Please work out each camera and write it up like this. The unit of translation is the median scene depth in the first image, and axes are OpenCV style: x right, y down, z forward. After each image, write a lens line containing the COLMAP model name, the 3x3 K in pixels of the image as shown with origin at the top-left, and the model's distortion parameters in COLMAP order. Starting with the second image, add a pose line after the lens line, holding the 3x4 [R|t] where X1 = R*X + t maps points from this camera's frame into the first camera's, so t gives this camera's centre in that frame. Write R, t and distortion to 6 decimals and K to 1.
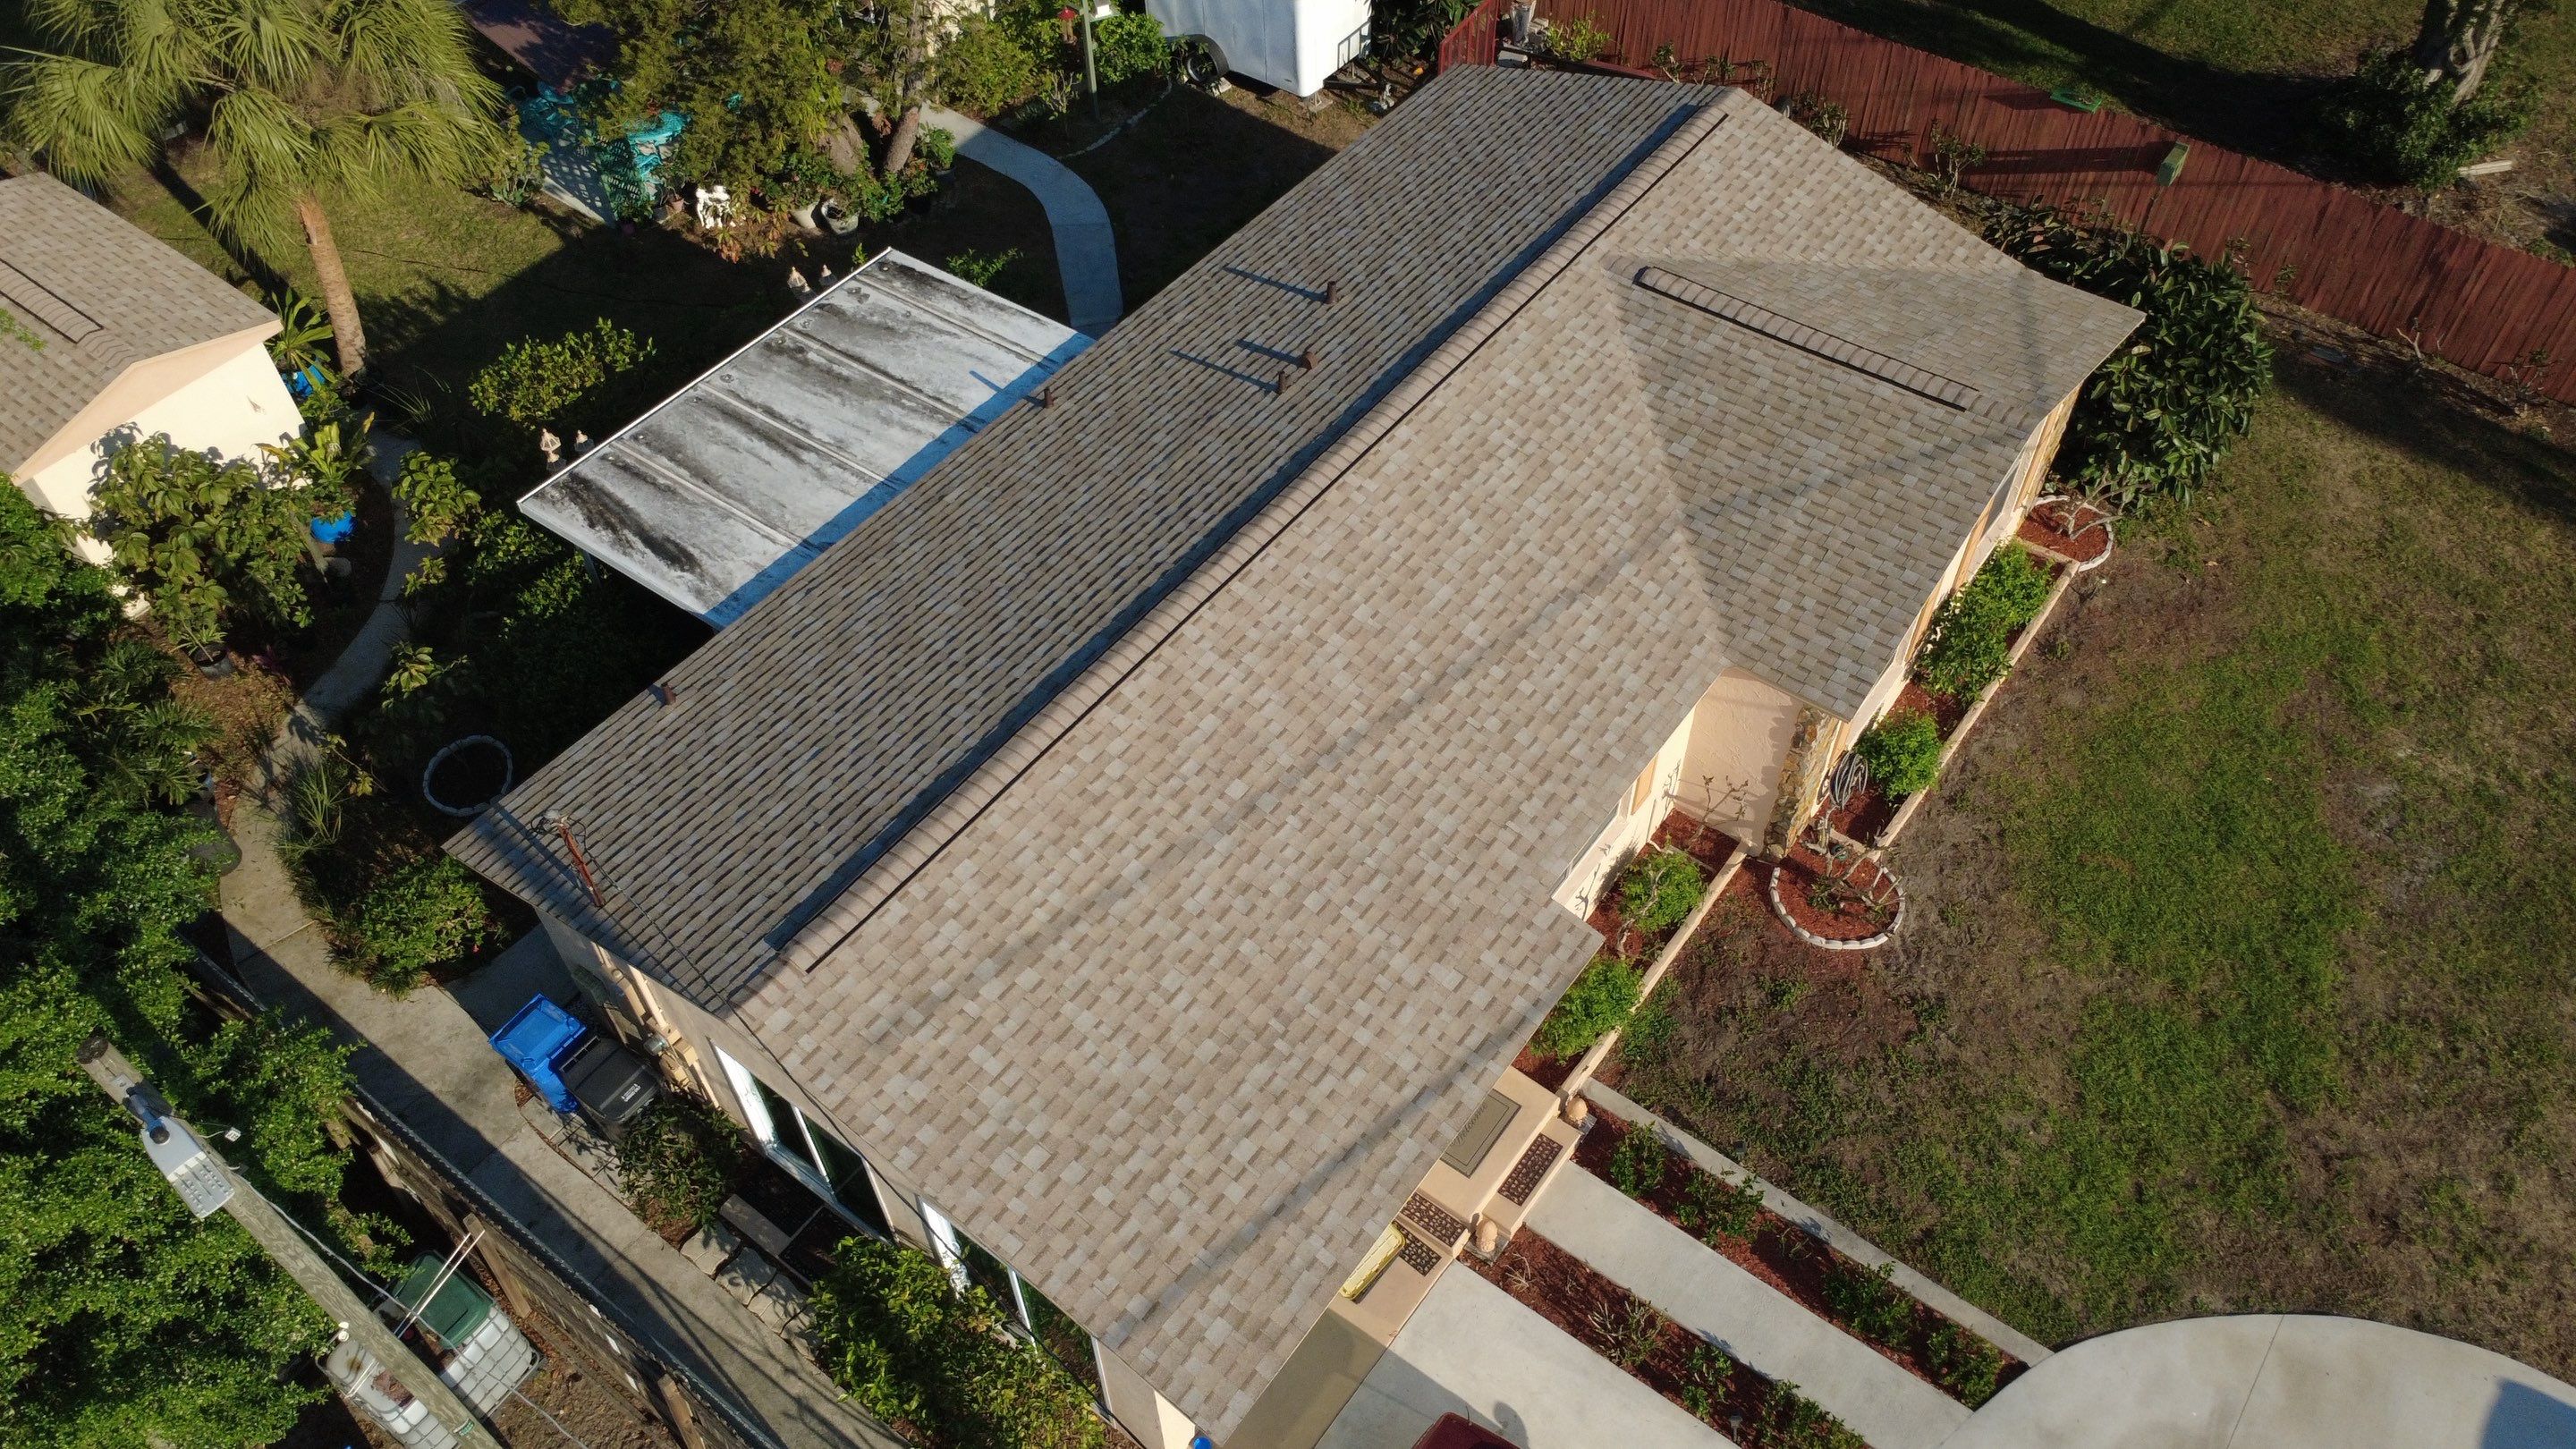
lens RADIAL K [[1873.4, 0, 1286.4], [0, 1873.4, 721.6], [0, 0, 1]] dist [0.001411, 0.001249]
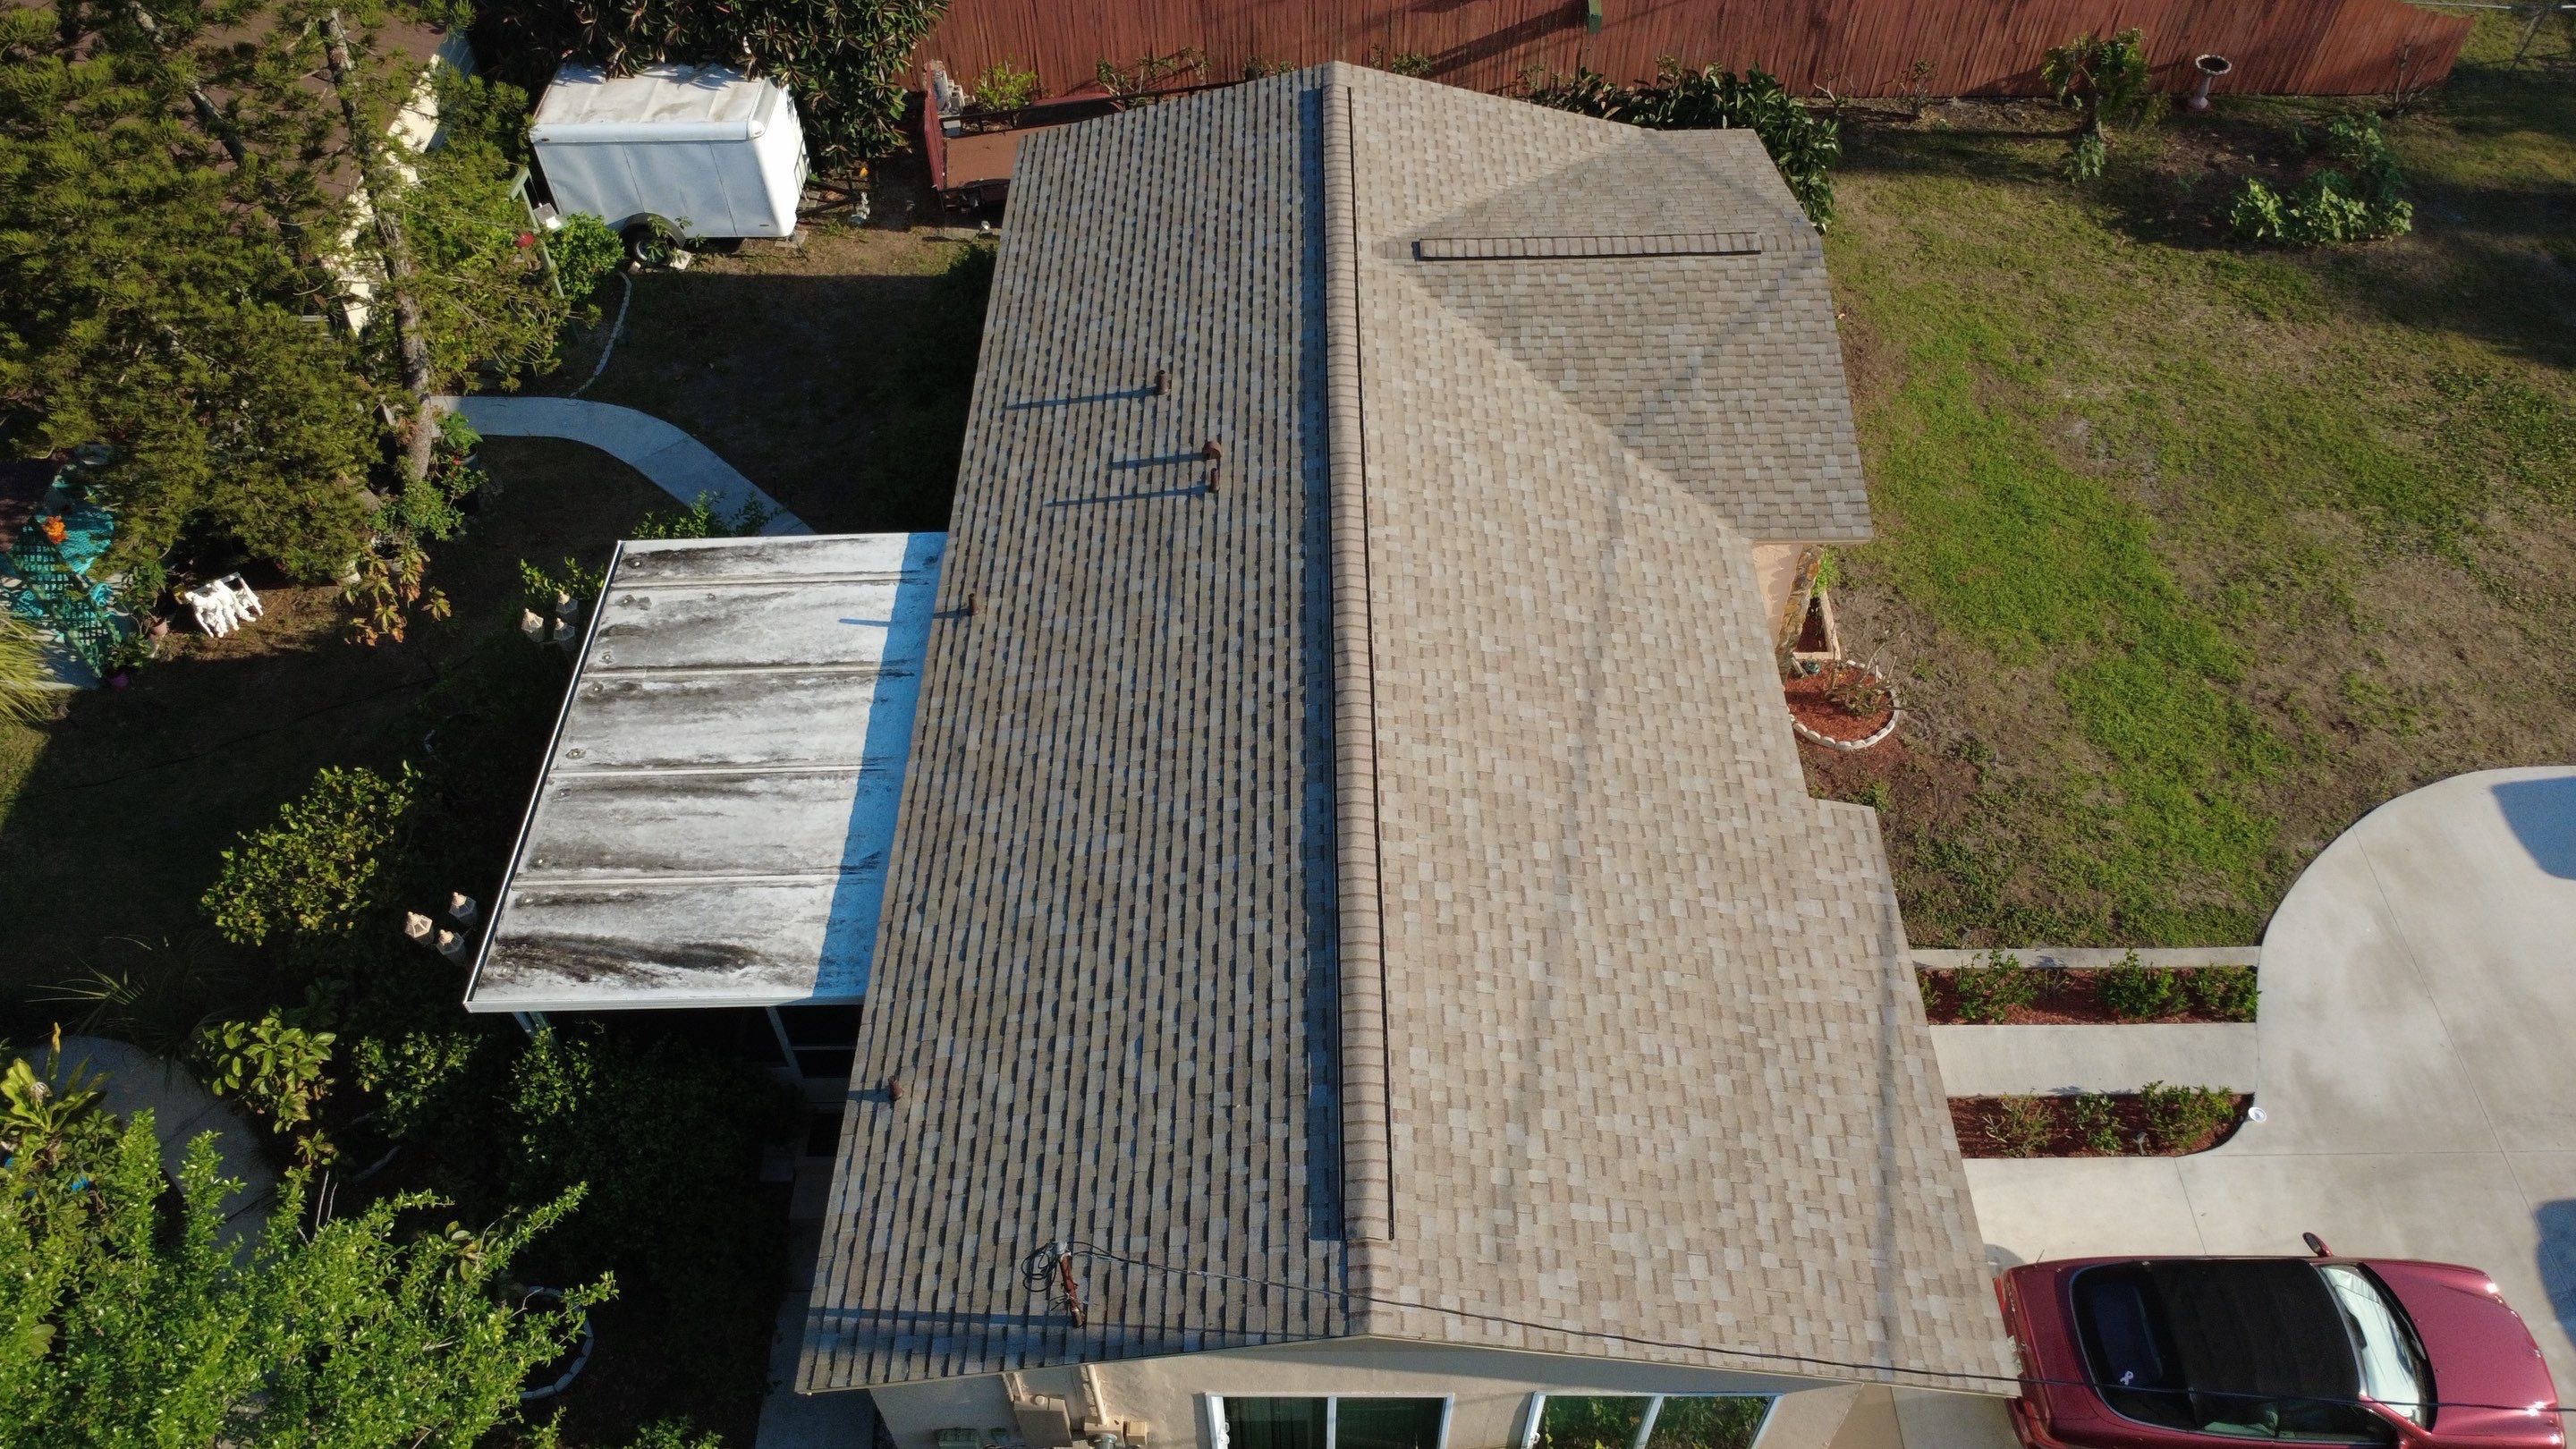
lens RADIAL K [[1873.4, 0, 1285.8], [0, 1873.4, 719.3], [0, 0, 1]] dist [0.001411, 0.001249]
pose [[0.802004, -0.447213, 0.395968, -0.396869], [0.451418, 0.887912, 0.088511, -0.138756], [-0.391168, 0.107761, 0.913989, 0.128726]]
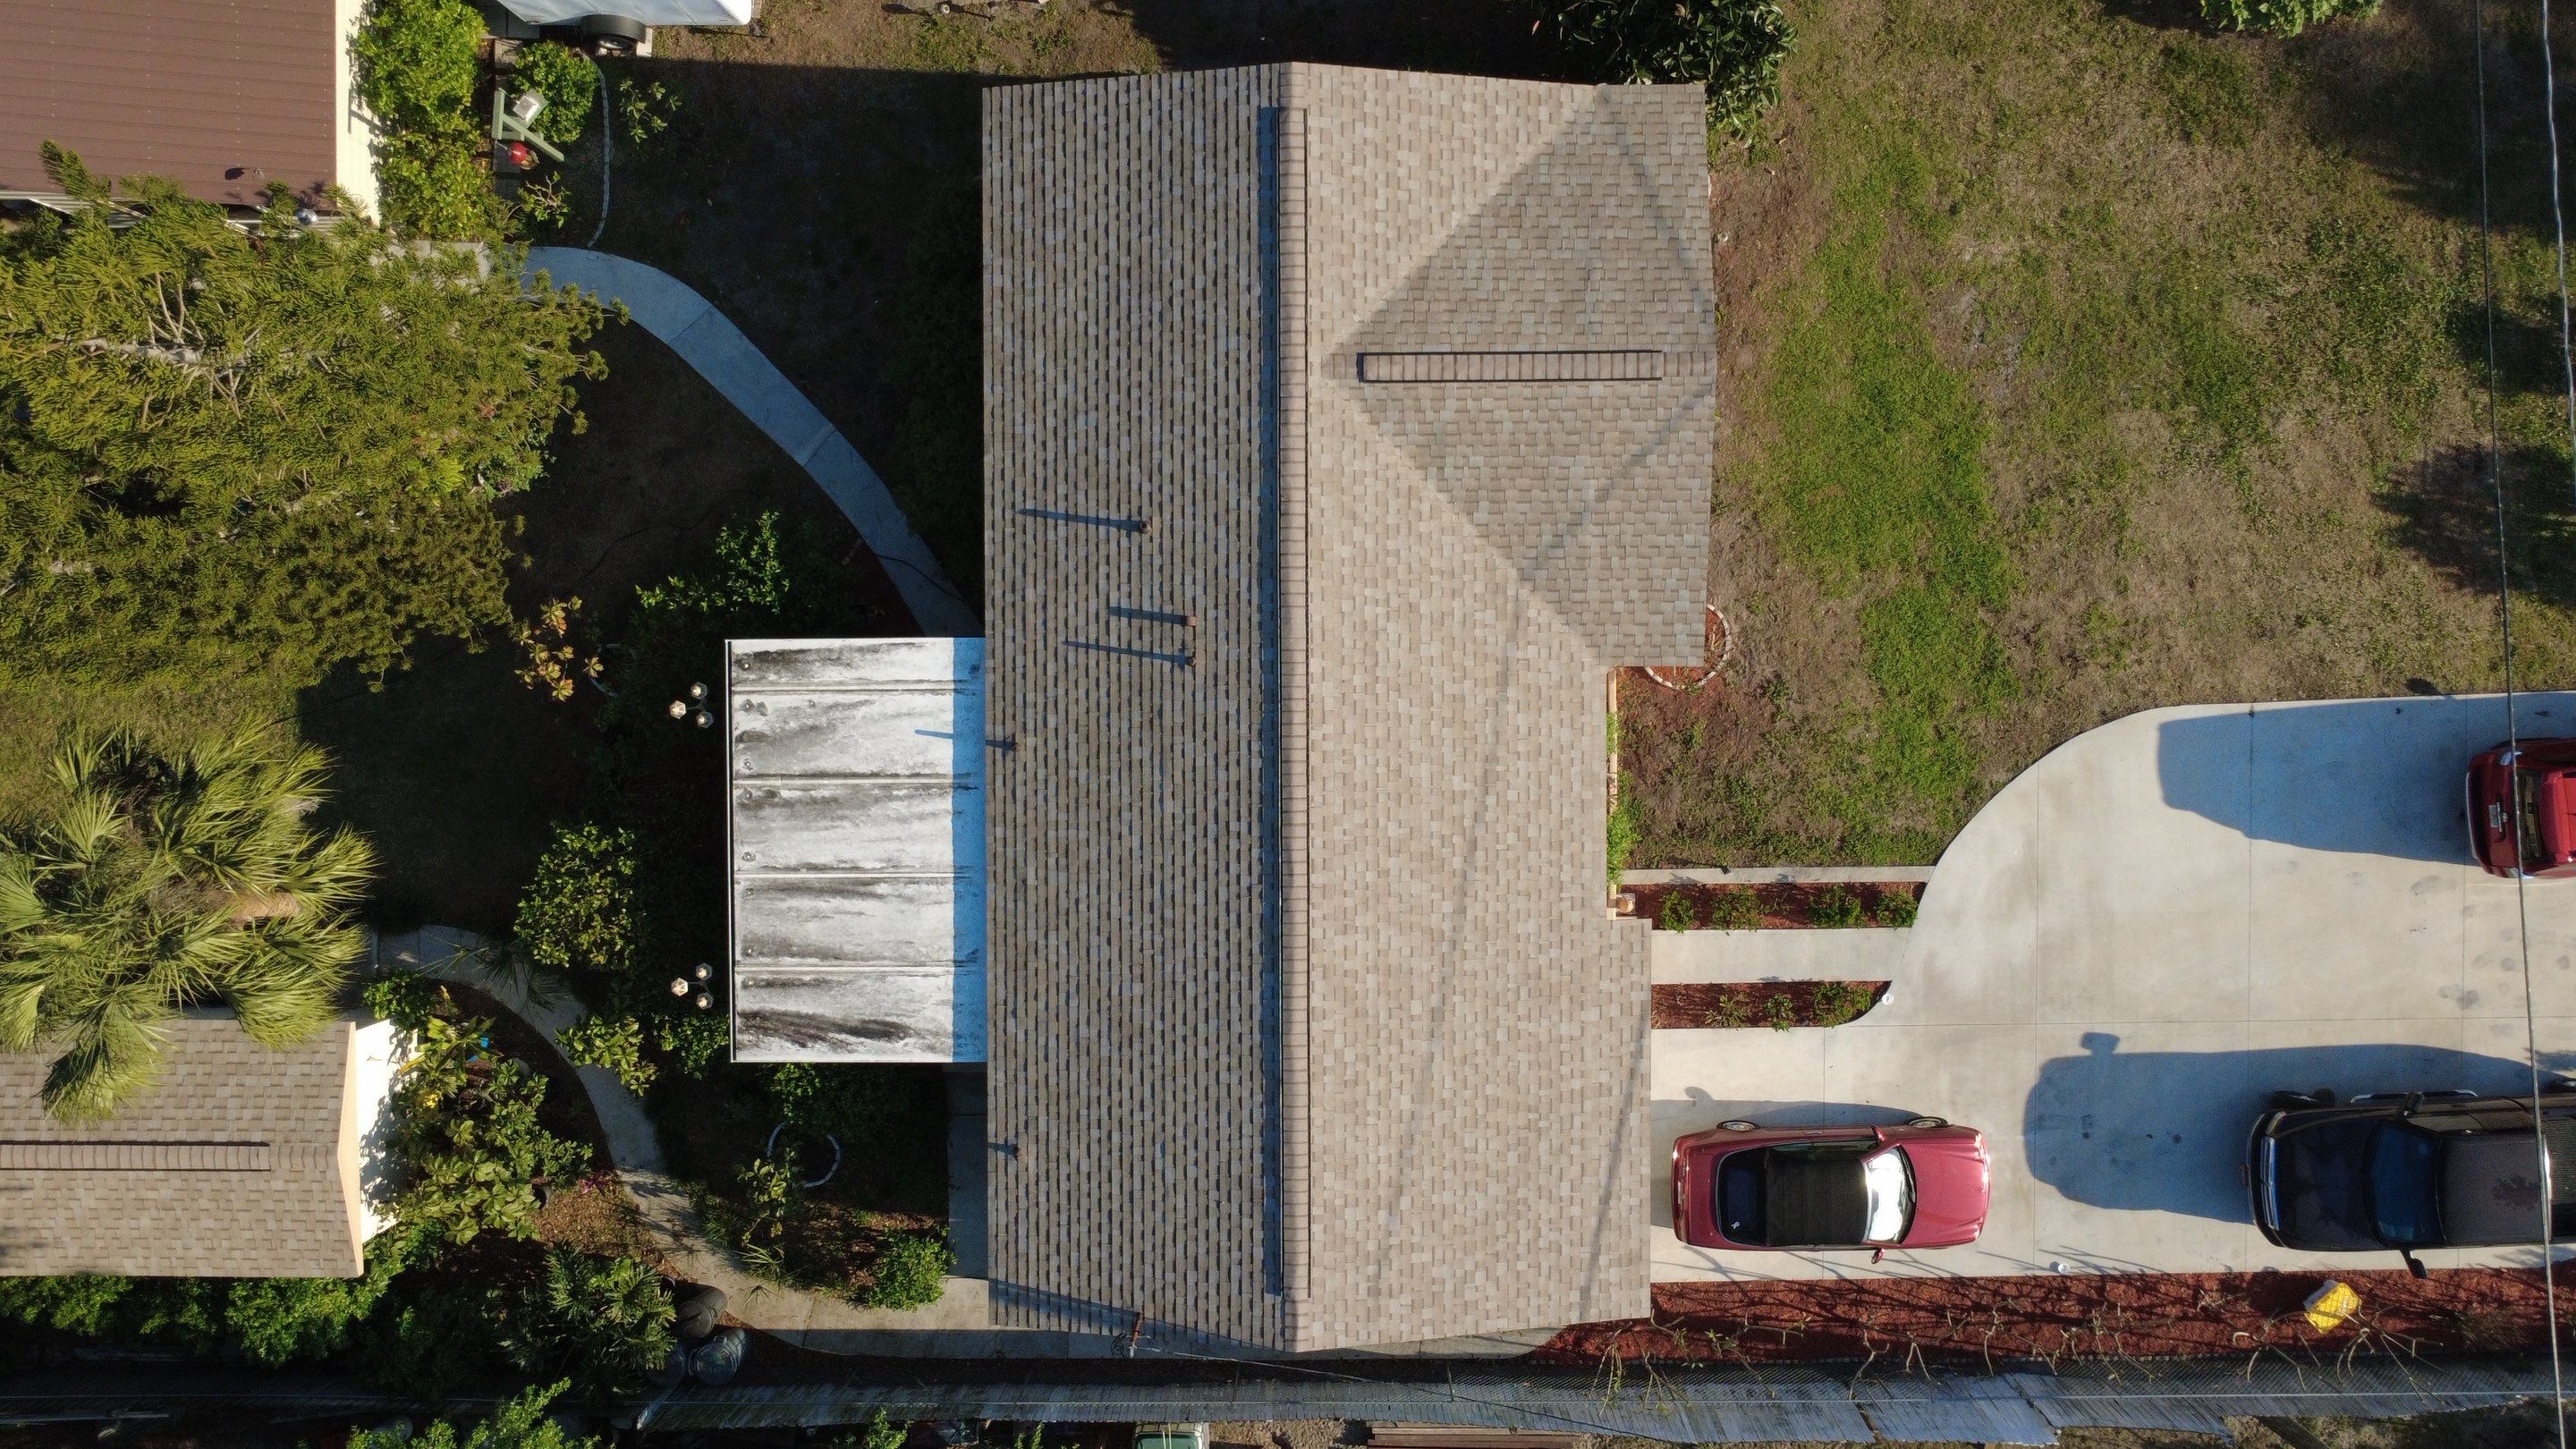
lens RADIAL K [[1873.4, 0, 1287.2], [0, 1873.4, 721.9], [0, 0, 1]] dist [0.001411, 0.001249]
pose [[0.798298, -0.602213, -0.007722, 0.032247], [0.454716, 0.594268, 0.663385, -0.924698], [-0.394910, -0.533090, 0.748238, 0.038813]]
